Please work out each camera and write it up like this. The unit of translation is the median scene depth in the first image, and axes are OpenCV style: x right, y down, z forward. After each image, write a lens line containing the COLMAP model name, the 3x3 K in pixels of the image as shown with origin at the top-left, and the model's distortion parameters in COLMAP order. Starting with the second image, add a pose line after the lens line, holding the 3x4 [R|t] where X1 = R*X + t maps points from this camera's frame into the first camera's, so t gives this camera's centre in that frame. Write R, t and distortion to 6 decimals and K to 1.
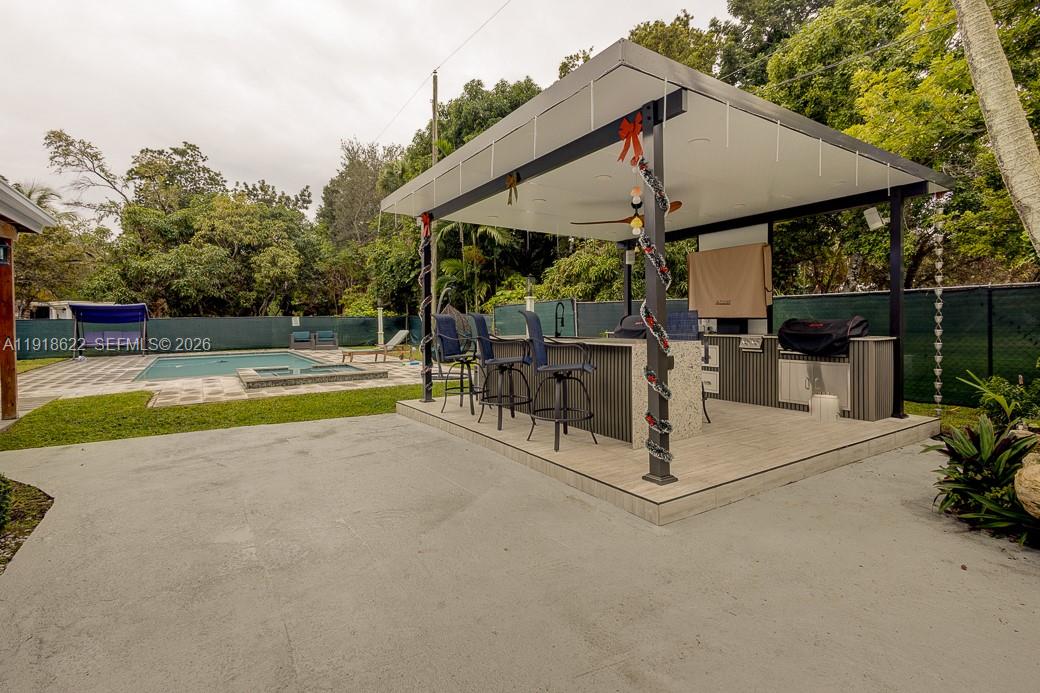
lens RADIAL K [[500.3, 0, 518.9], [0, 500.3, 326.6], [0, 0, 1]] dist [0.009702, -0.000668]
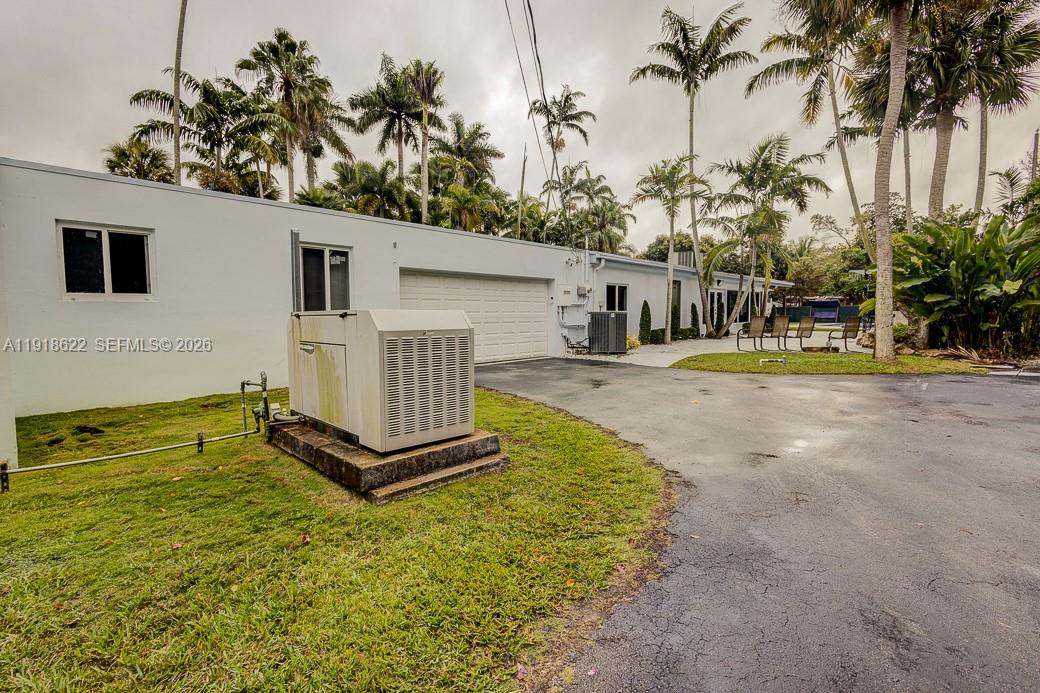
lens RADIAL K [[474.0, 0, 513.9], [0, 474.0, 339.5], [0, 0, 1]] dist [-0.001317, 0.000131]
pose [[0.231714, 0.062953, -0.970745, 0.771173], [-0.007985, 0.997993, 0.062814, 0.011029], [0.972751, -0.006804, 0.231751, -0.708319]]
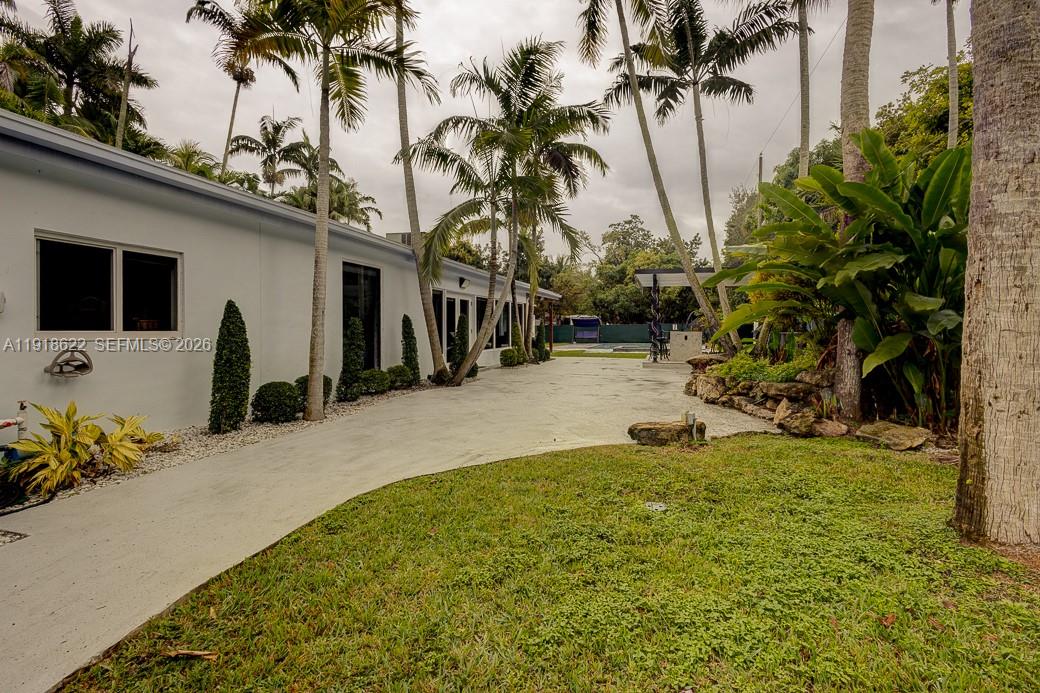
lens RADIAL K [[500.3, 0, 519.1], [0, 500.3, 339.9], [0, 0, 1]] dist [0.009702, -0.000668]
pose [[0.650878, 0.022907, -0.758837, 0.460864], [-0.012859, 0.999734, 0.019150, 0.009112], [0.759073, -0.002706, 0.650999, -0.446495]]
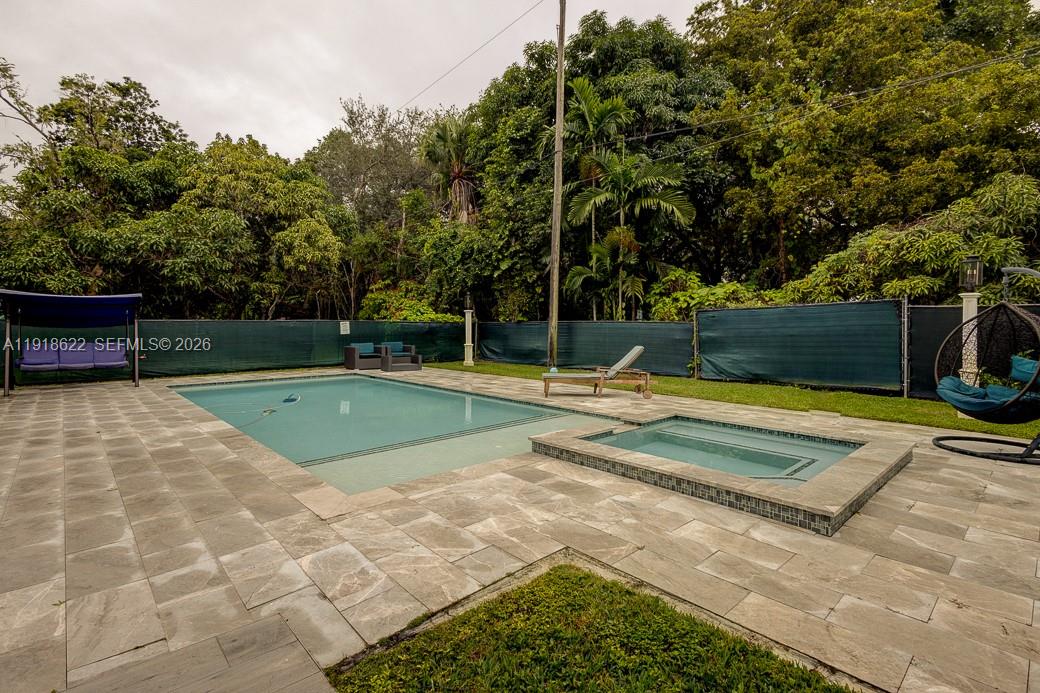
lens RADIAL K [[500.3, 0, 518.4], [0, 500.3, 326.4], [0, 0, 1]] dist [0.009702, -0.000668]
pose [[0.985915, 0.013826, 0.166676, -0.310684], [-0.011693, 0.999837, -0.013771, -0.004522], [-0.166839, 0.011628, 0.985916, 0.266790]]
